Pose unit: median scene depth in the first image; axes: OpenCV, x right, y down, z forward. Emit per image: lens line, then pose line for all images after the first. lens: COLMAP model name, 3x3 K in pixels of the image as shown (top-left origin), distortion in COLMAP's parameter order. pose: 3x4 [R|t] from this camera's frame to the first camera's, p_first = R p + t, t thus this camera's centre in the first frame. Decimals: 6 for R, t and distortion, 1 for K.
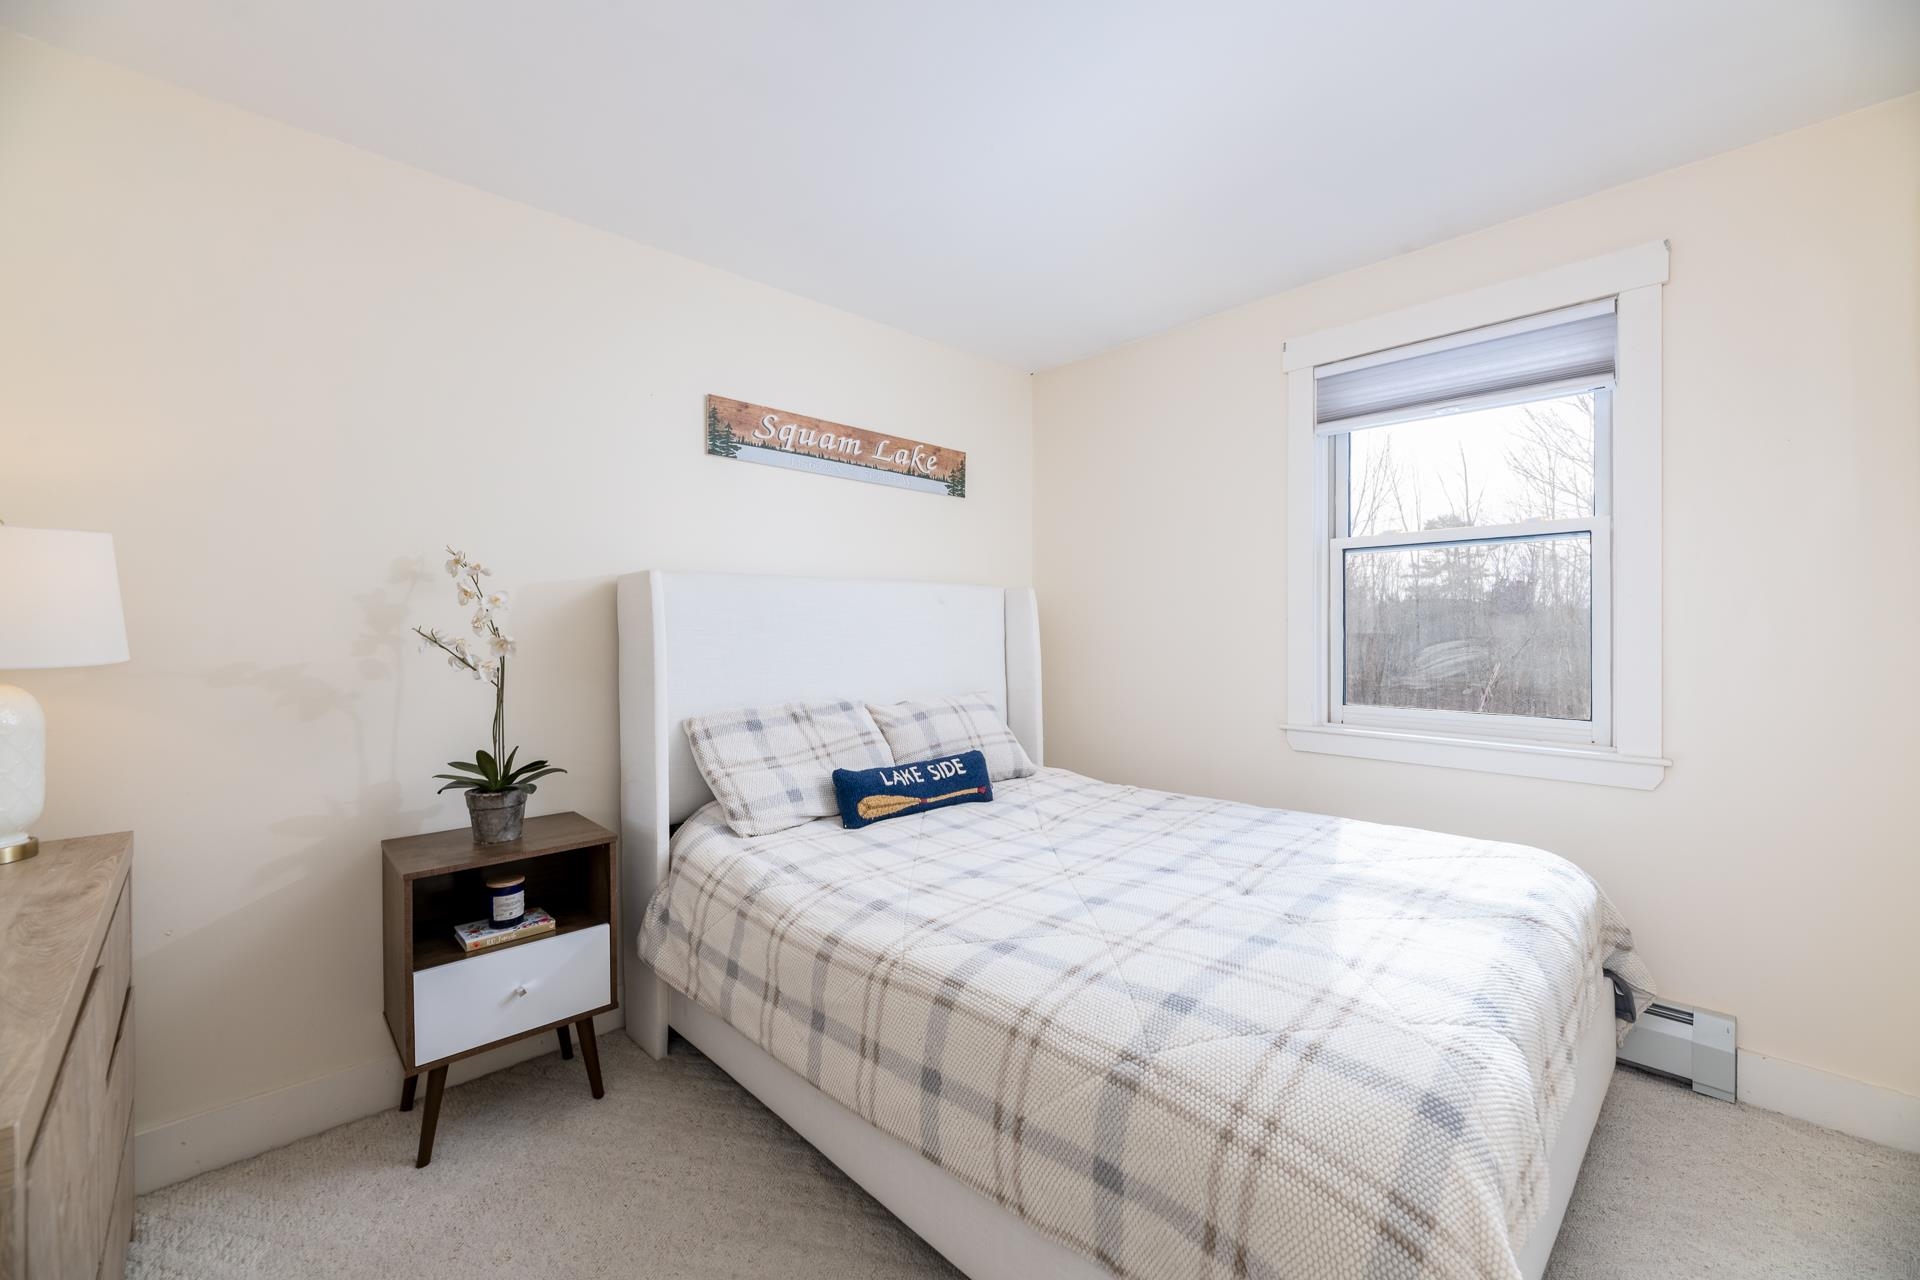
lens RADIAL K [[778.2, 0, 961.6], [0, 778.2, 633.8], [0, 0, 1]] dist [0.001666, 0.000166]
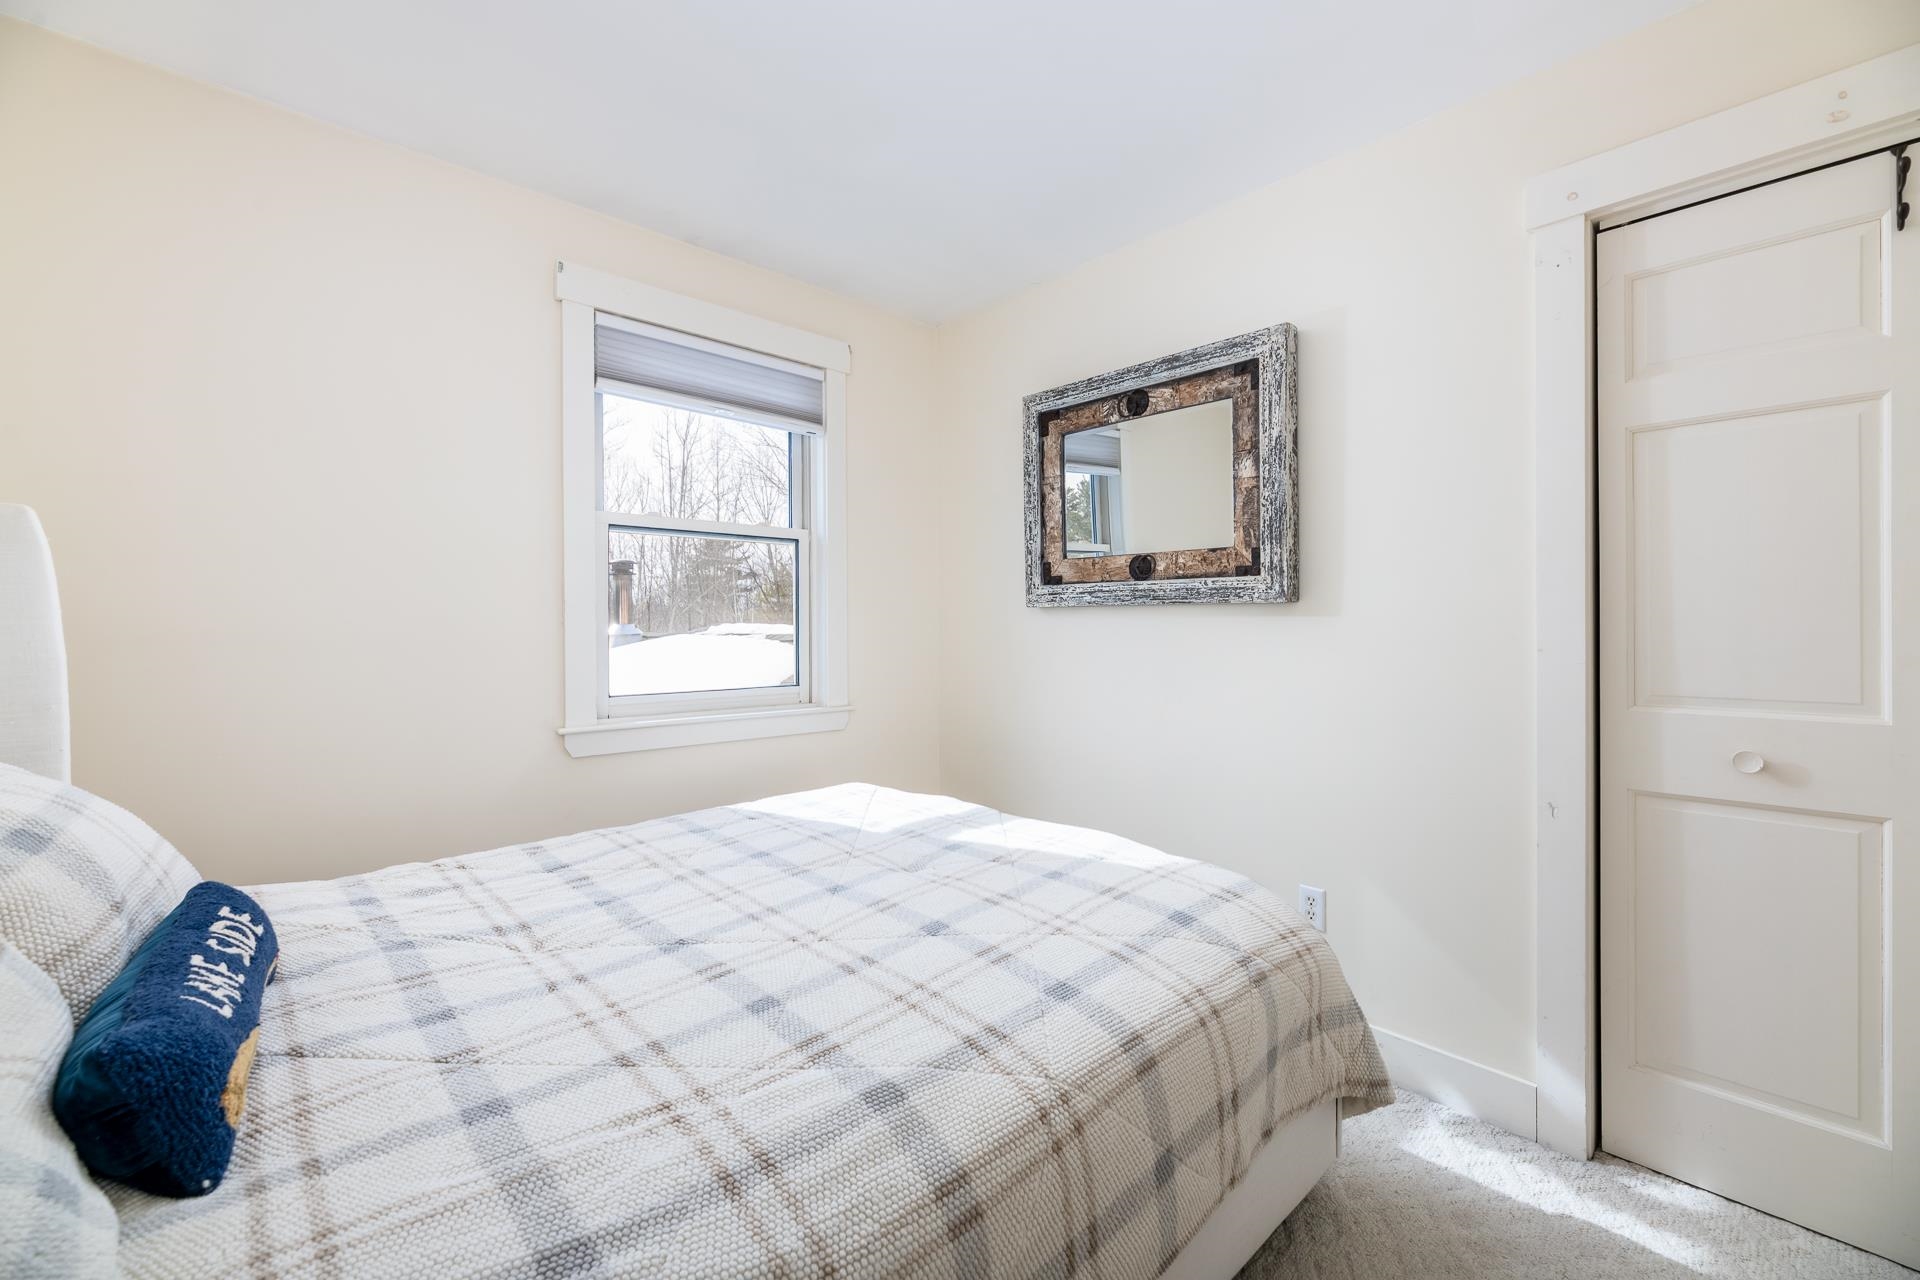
lens RADIAL K [[778.2, 0, 961.6], [0, 778.2, 633.8], [0, 0, 1]] dist [0.001666, 0.000166]
pose [[0.021734, -0.013111, 0.999678, -0.617817], [0.005132, 0.999902, 0.013002, 0.011674], [-0.999751, 0.004848, 0.021799, 0.878145]]
